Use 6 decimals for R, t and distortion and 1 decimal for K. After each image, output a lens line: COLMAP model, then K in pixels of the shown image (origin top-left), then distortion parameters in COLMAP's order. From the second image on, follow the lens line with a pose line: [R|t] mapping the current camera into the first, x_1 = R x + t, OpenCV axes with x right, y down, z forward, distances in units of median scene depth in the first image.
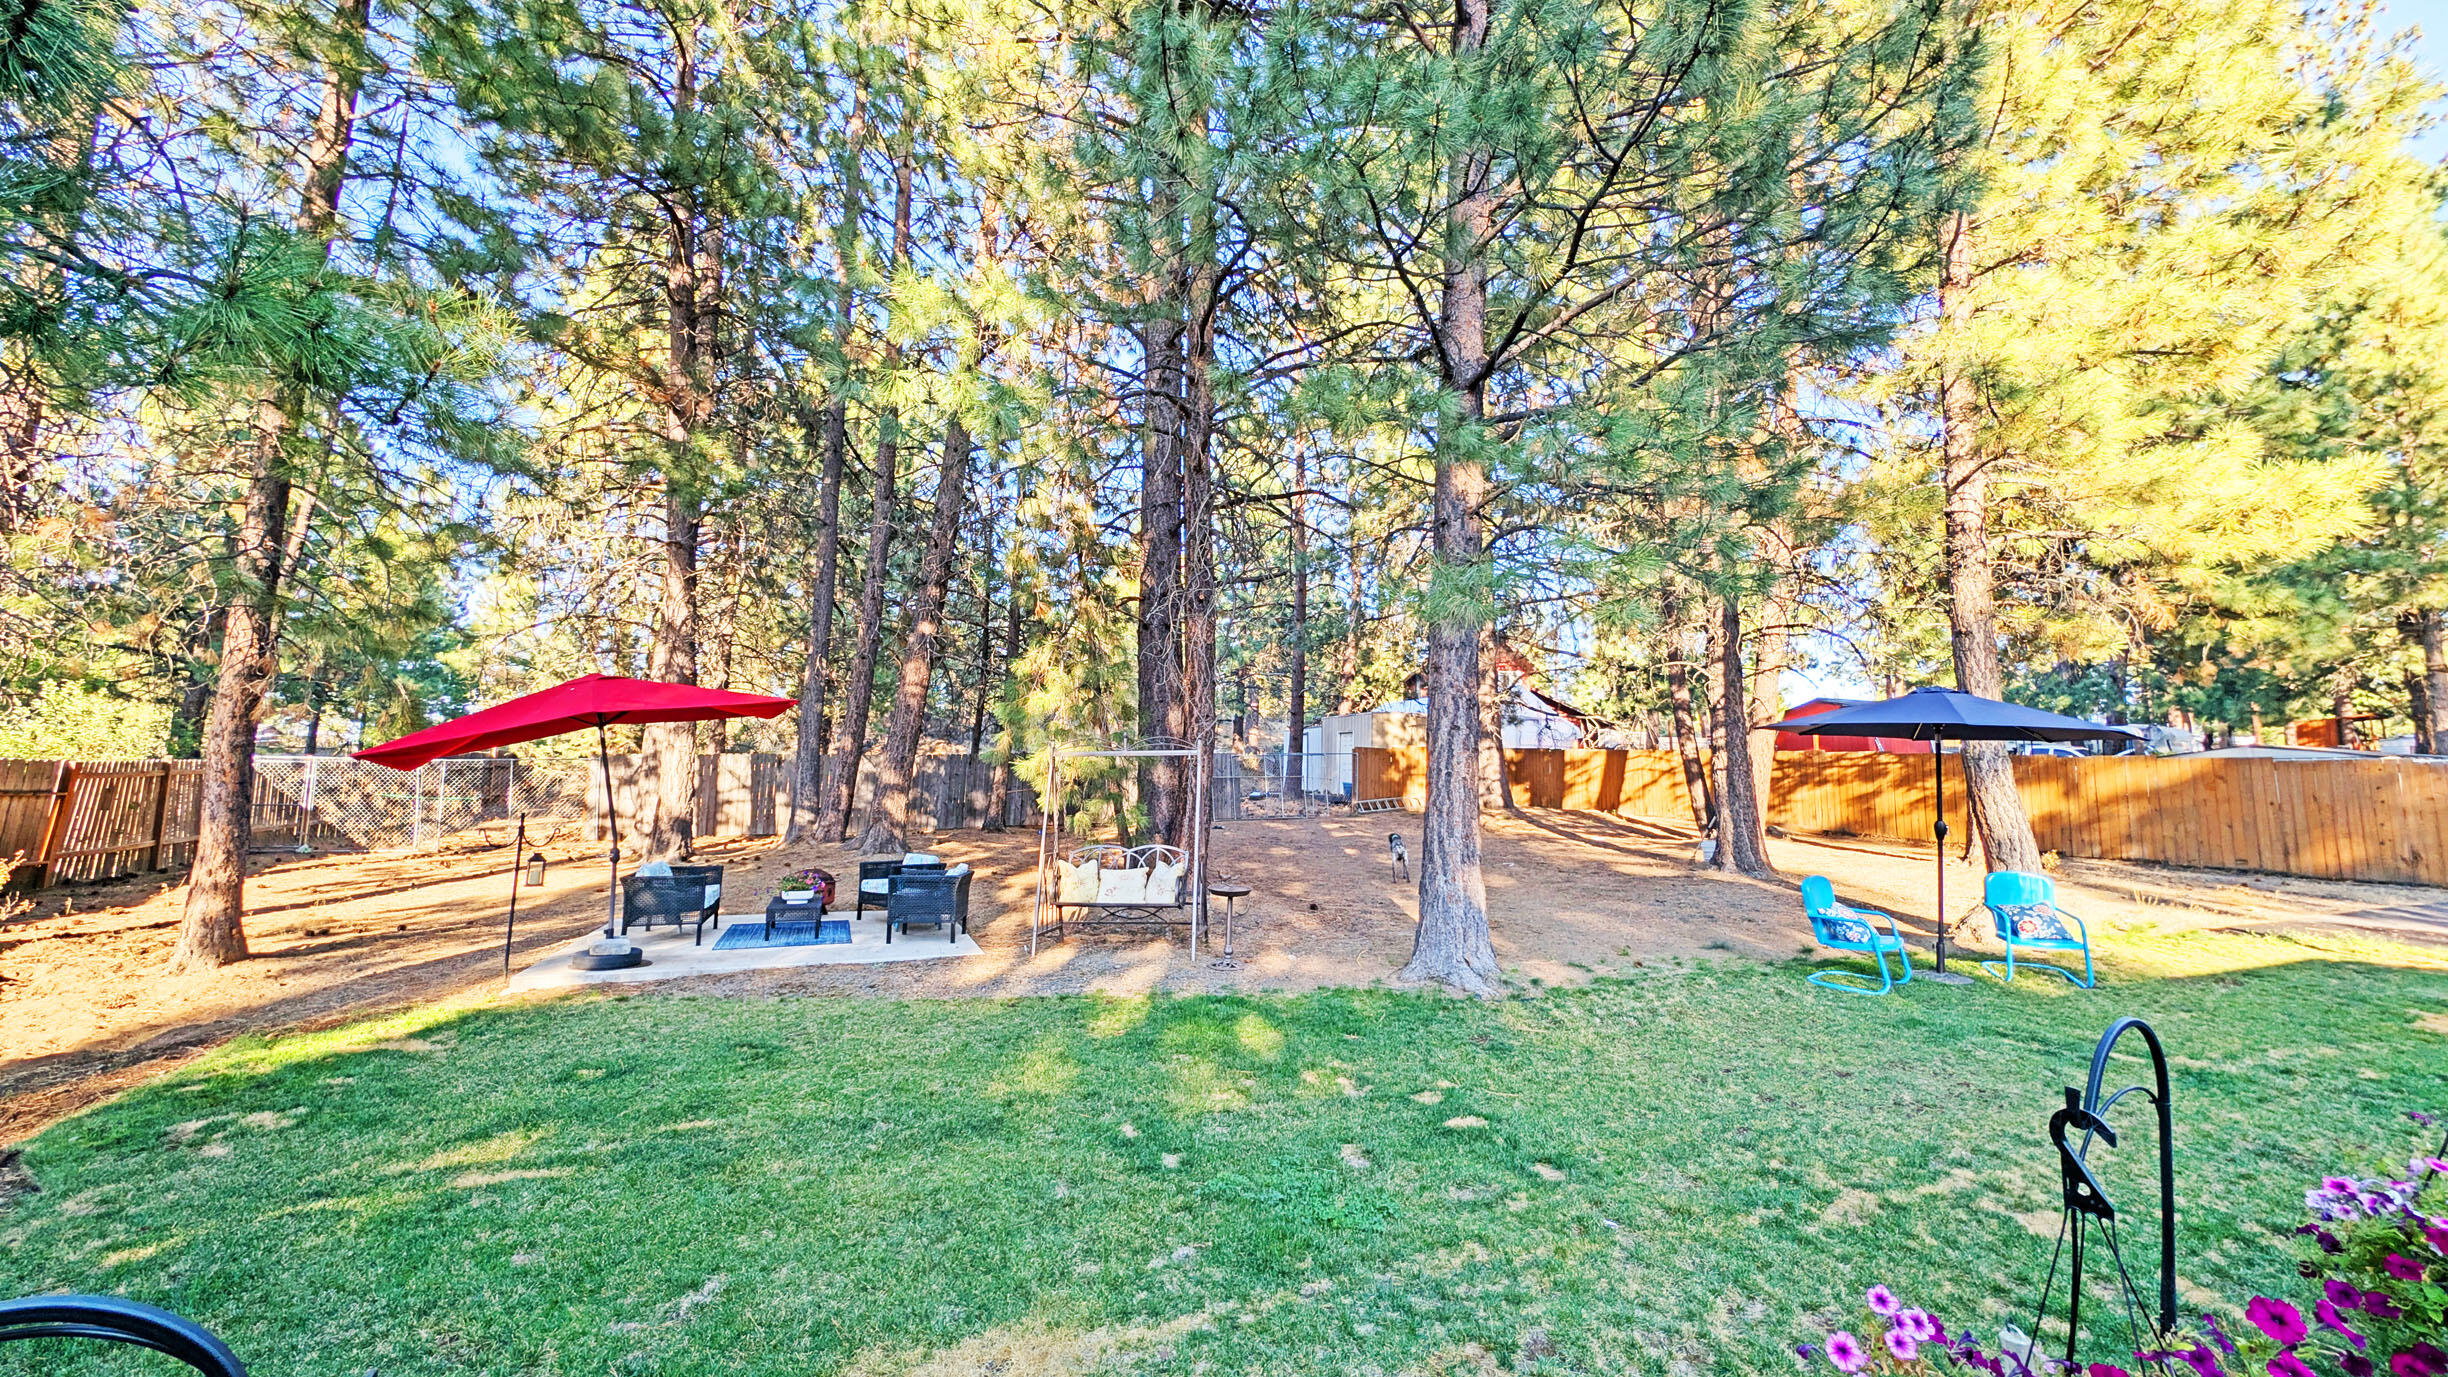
lens RADIAL K [[927.3, 0, 1217.8], [0, 927.3, 689.4], [0, 0, 1]] dist [0.008915, -0.005067]
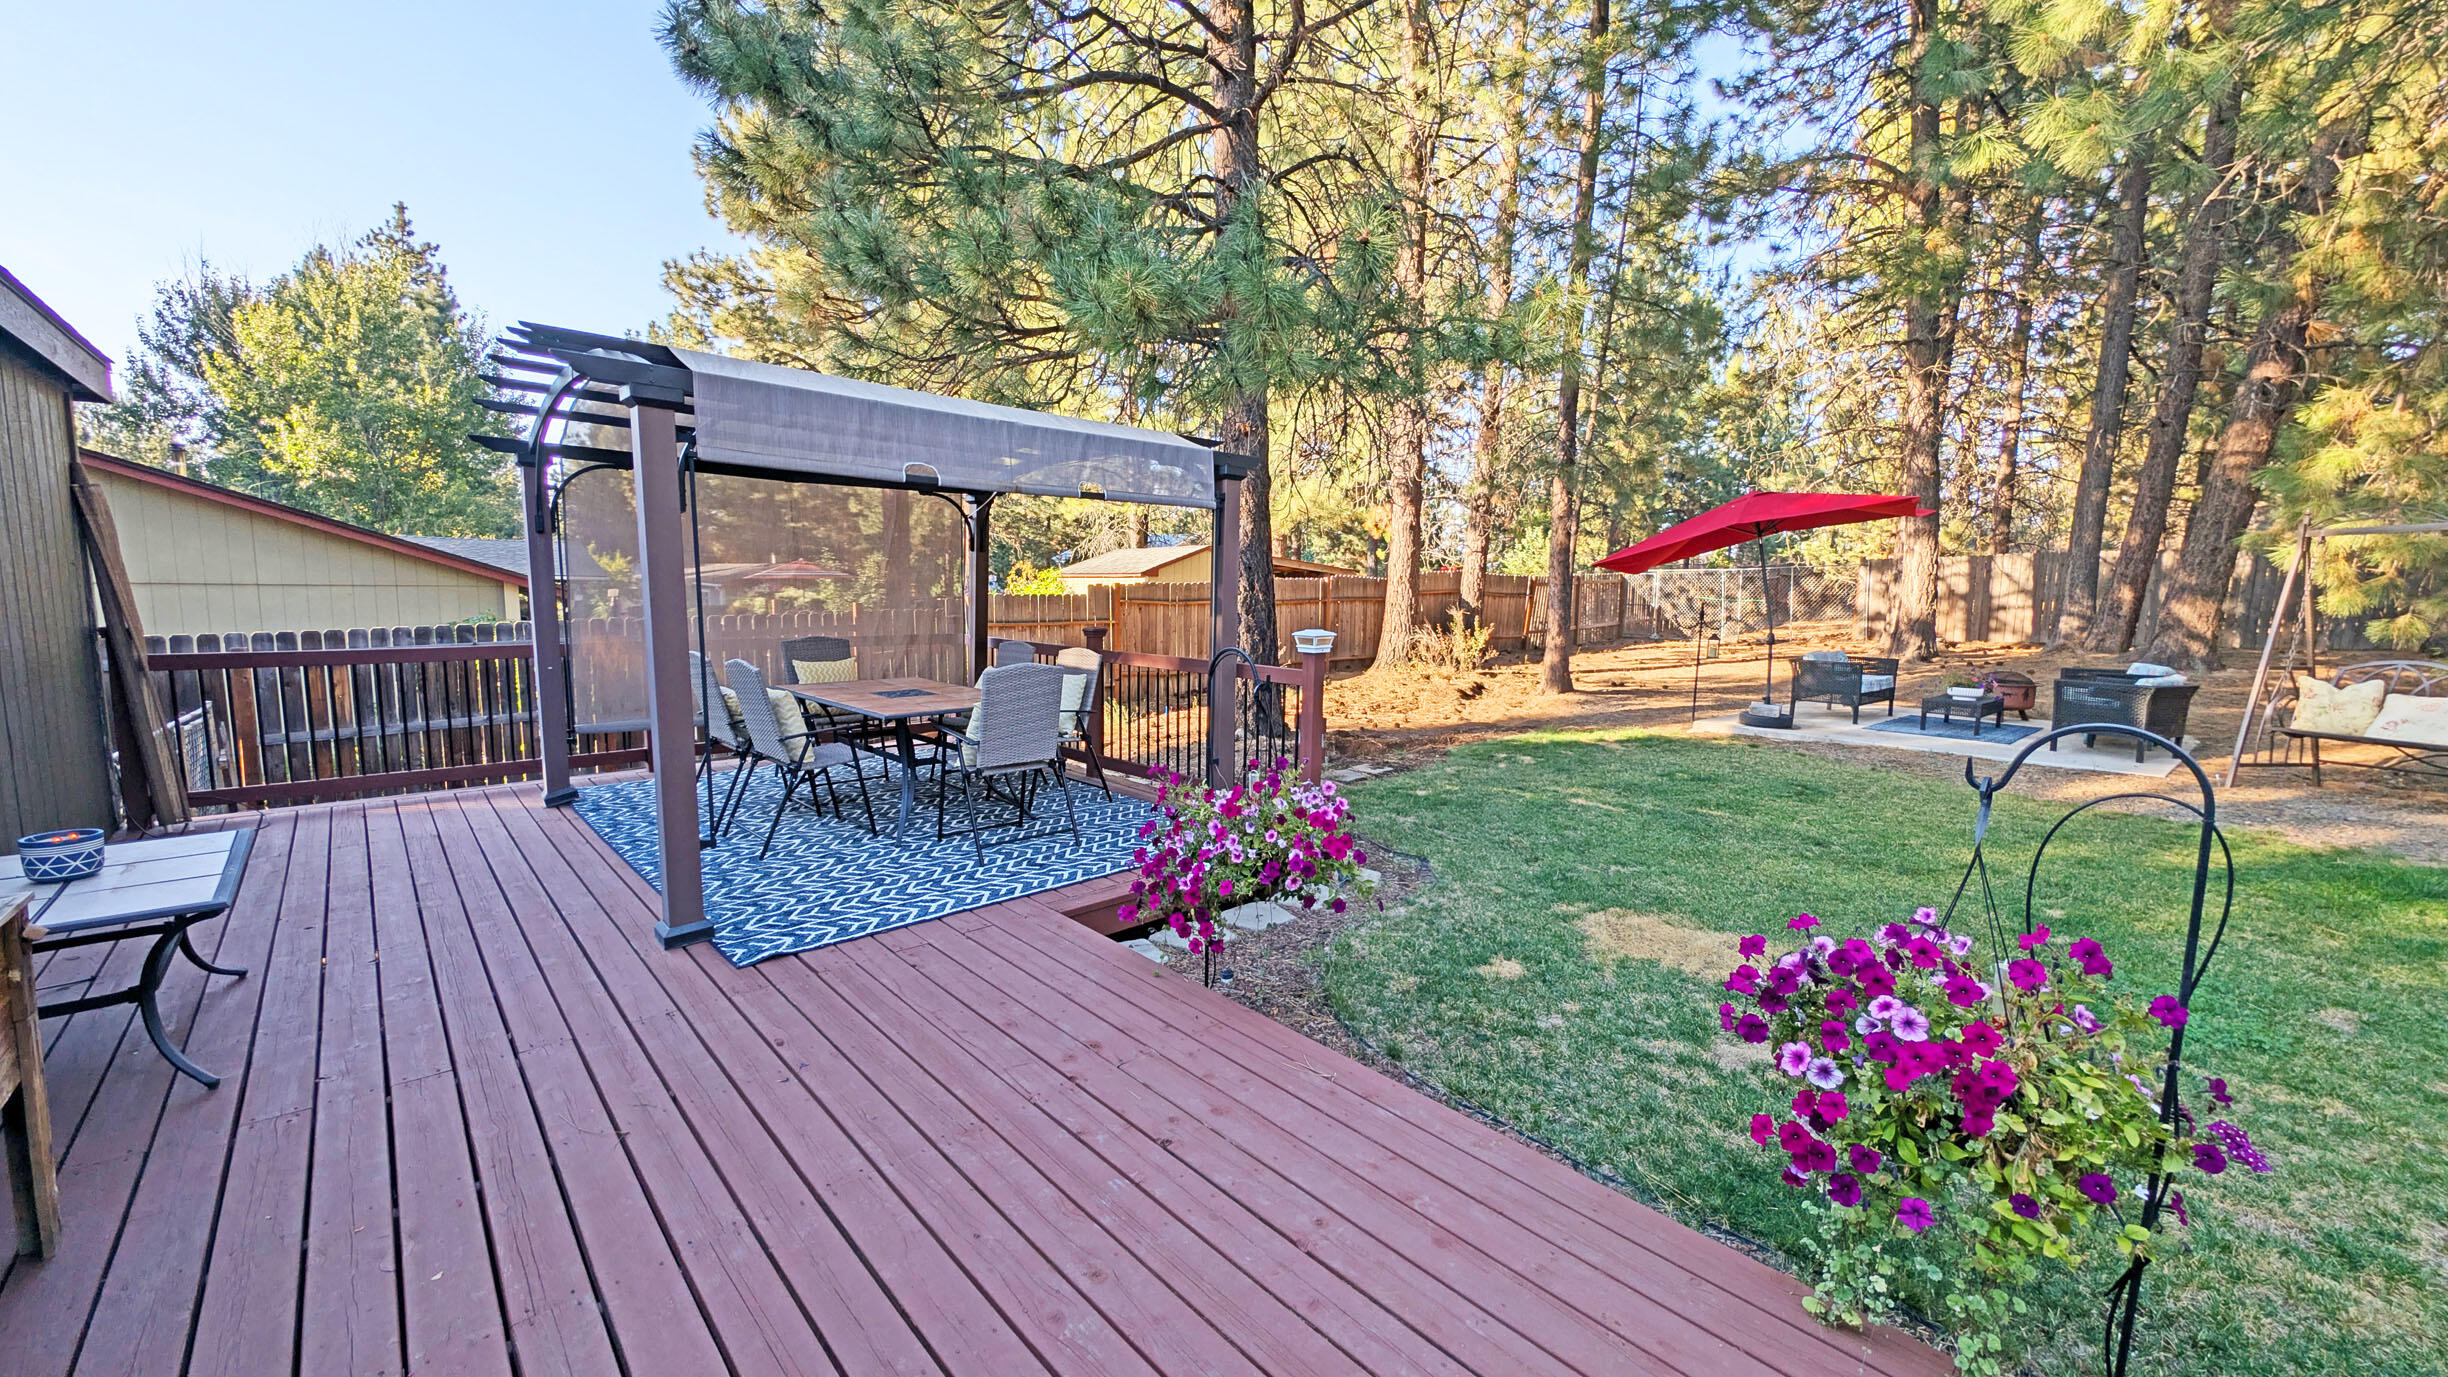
lens RADIAL K [[916.9, 0, 1221.1], [0, 916.9, 692.4], [0, 0, 1]] dist [0.000293, -0.002060]
pose [[0.313850, 0.100154, -0.944176, 0.135435], [0.096743, 0.985873, 0.136734, 0.005292], [0.944531, -0.134256, 0.299727, -0.031307]]
